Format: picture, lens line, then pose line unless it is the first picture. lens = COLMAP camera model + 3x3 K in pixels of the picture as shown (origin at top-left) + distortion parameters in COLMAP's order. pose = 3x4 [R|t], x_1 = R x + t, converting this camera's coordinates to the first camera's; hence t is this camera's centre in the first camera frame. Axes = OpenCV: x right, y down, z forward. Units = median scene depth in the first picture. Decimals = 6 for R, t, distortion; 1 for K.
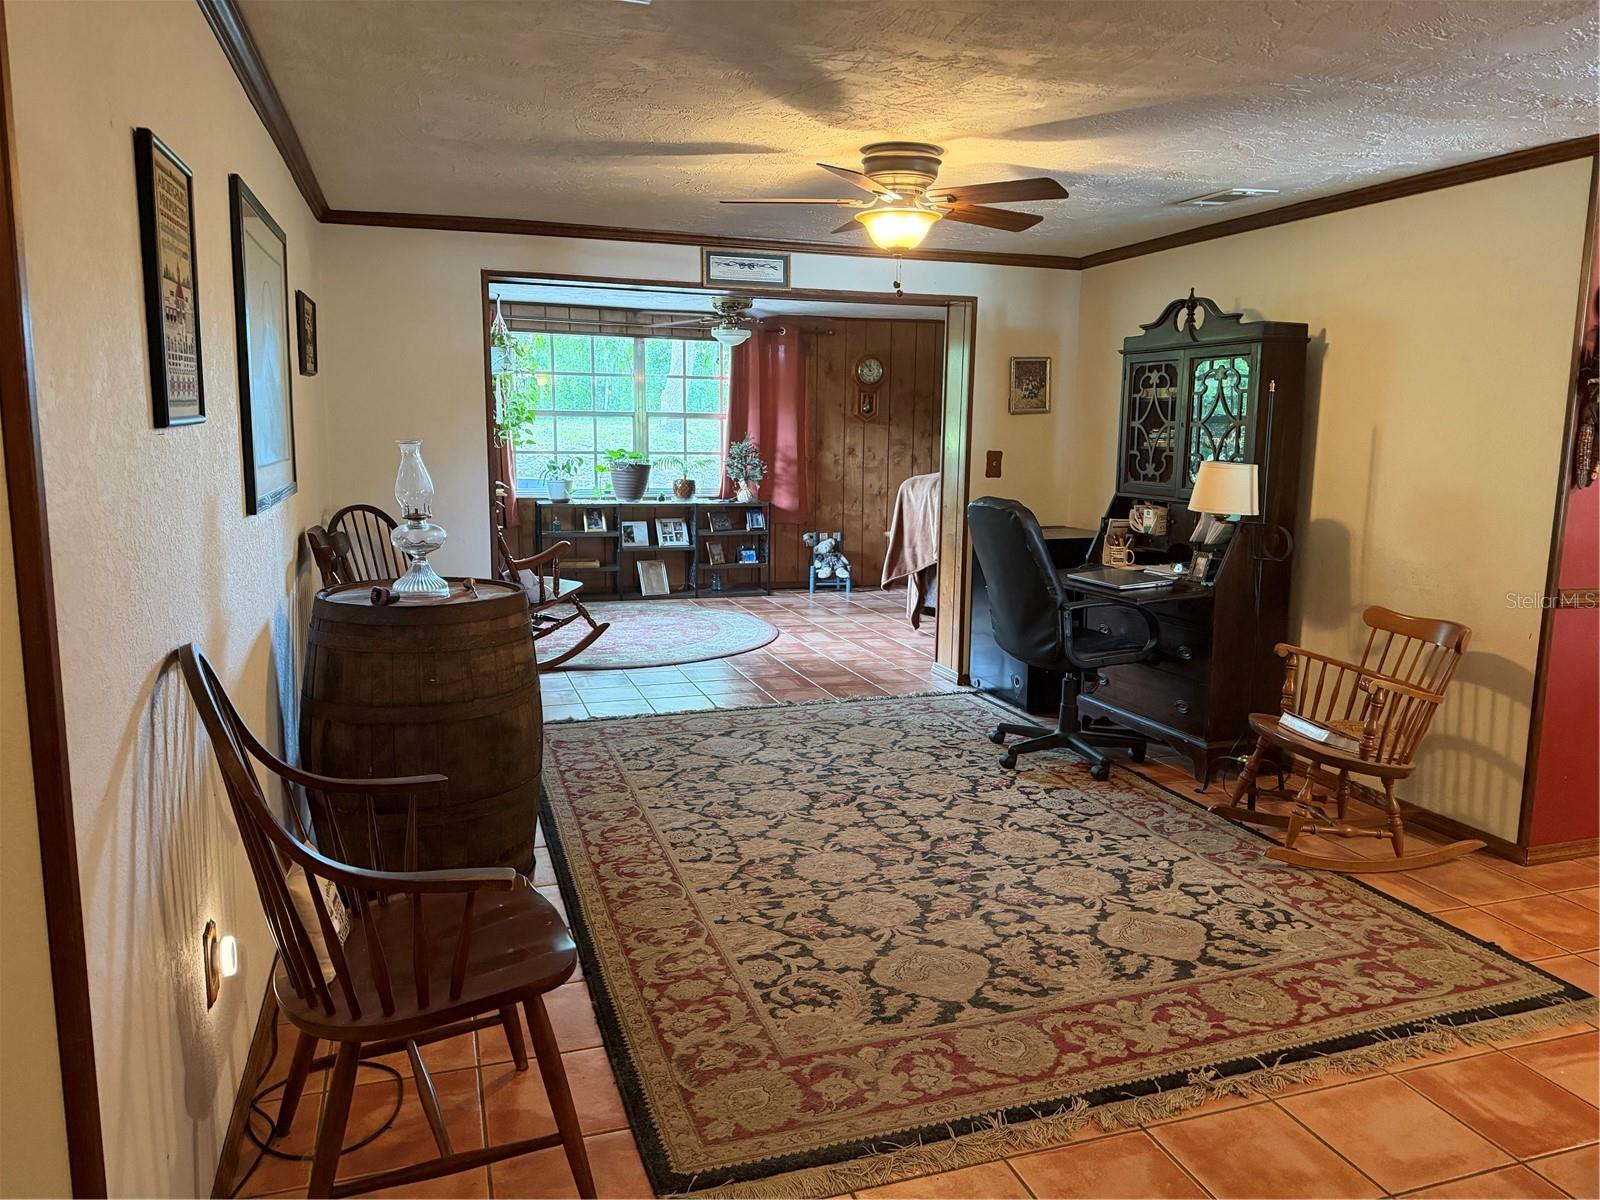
lens RADIAL K [[1133.8, 0, 793.0], [0, 1133.8, 591.5], [0, 0, 1]] dist [0.003981, -0.011855]
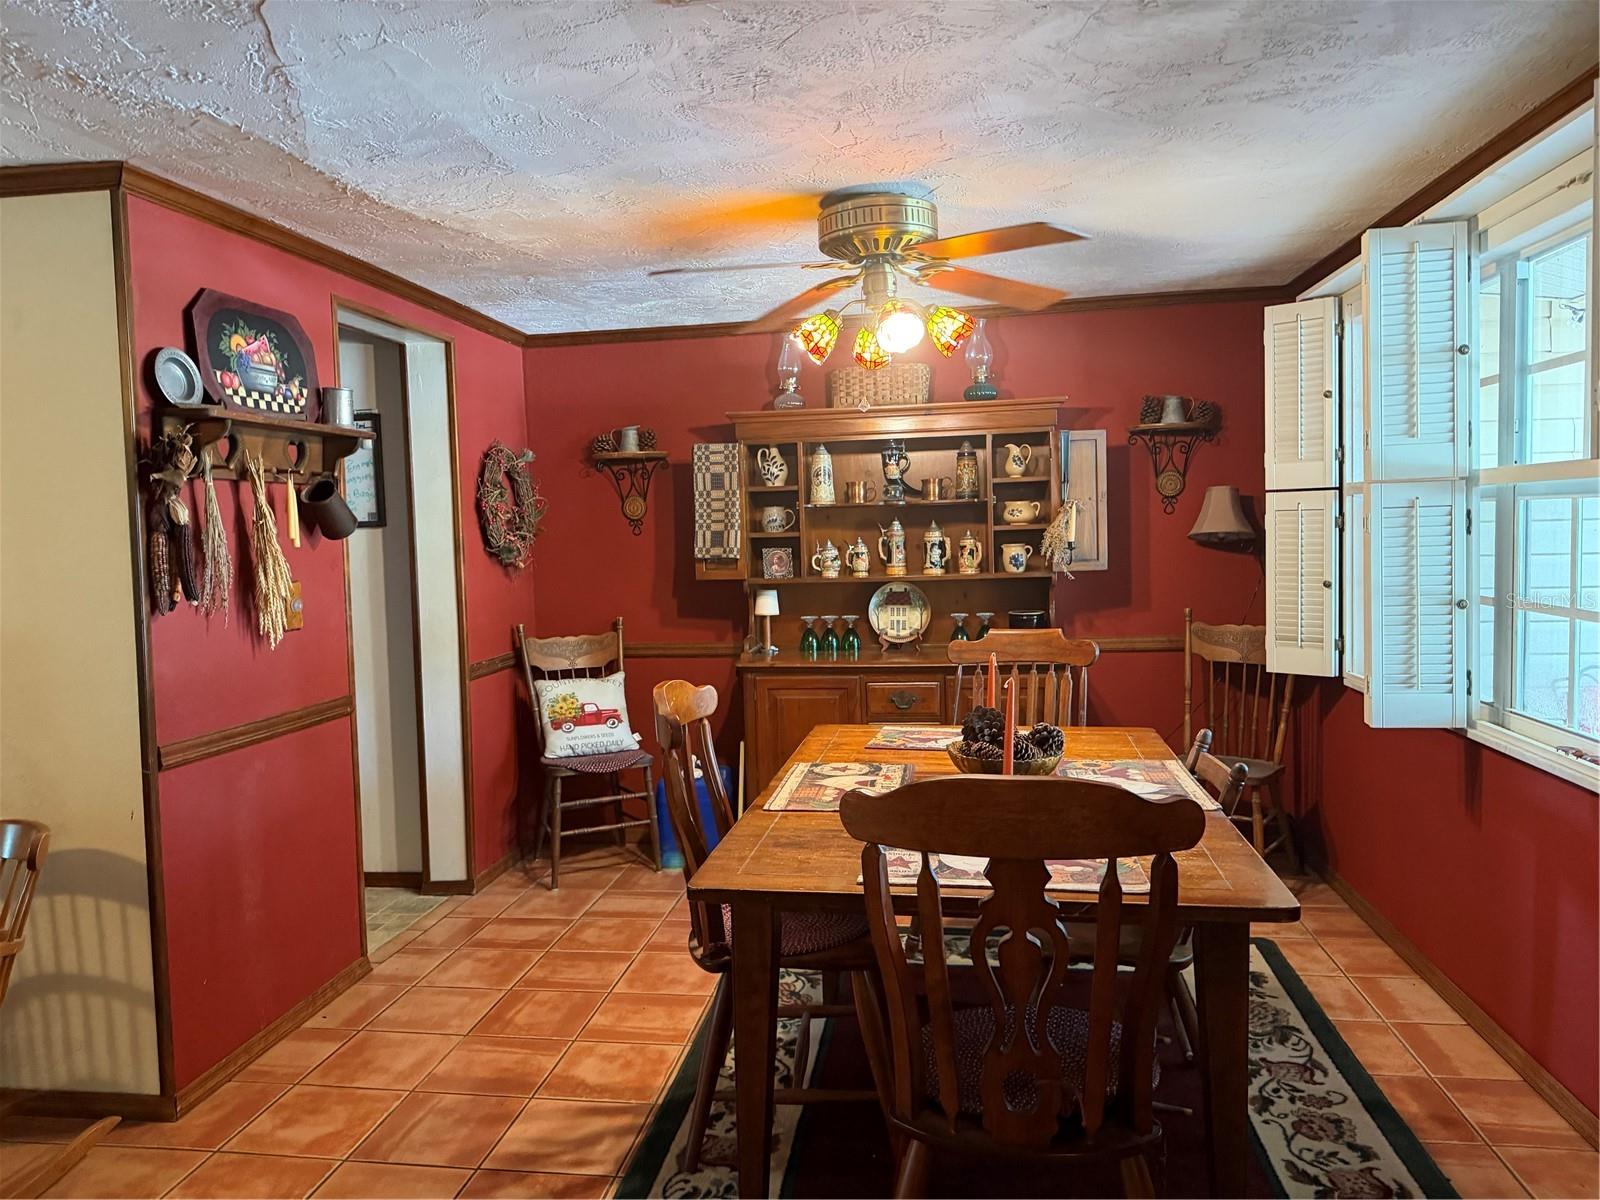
lens RADIAL K [[1133.8, 0, 792.4], [0, 1133.8, 598.9], [0, 0, 1]] dist [0.003981, -0.011855]
pose [[0.436126, -0.076675, 0.896613, 0.179353], [0.158518, 0.987329, 0.007327, -0.036791], [-0.885814, 0.138934, 0.442755, 0.260888]]
